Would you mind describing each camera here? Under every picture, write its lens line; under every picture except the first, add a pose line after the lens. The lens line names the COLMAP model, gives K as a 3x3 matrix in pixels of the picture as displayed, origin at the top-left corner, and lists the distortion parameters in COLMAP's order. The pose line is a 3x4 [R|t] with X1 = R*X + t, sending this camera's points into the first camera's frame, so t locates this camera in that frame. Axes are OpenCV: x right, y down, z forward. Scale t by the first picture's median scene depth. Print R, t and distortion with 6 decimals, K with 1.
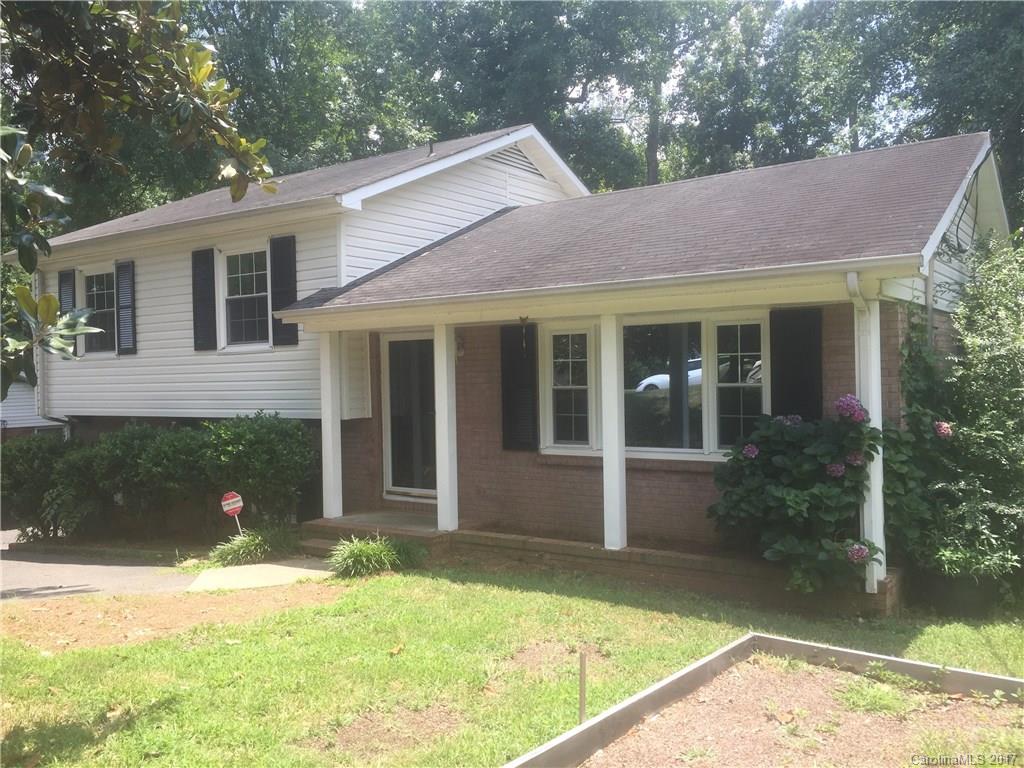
lens RADIAL K [[873.4, 0, 512.0], [0, 873.4, 384.0], [0, 0, 1]] dist [0.081238, -0.107413]
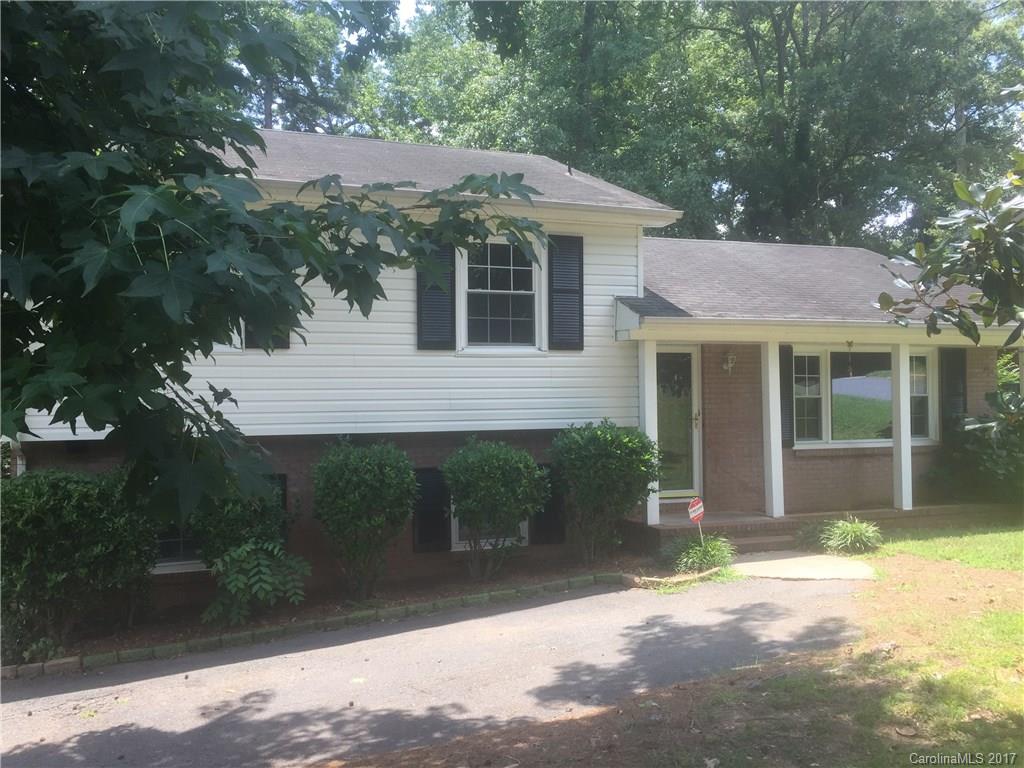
lens RADIAL K [[873.4, 0, 512.0], [0, 873.4, 384.0], [0, 0, 1]] dist [0.081238, -0.107413]
pose [[0.579333, 0.027342, 0.814632, -1.063065], [0.004602, 0.999312, -0.036813, 0.026254], [-0.815078, 0.025075, 0.578809, 0.513348]]
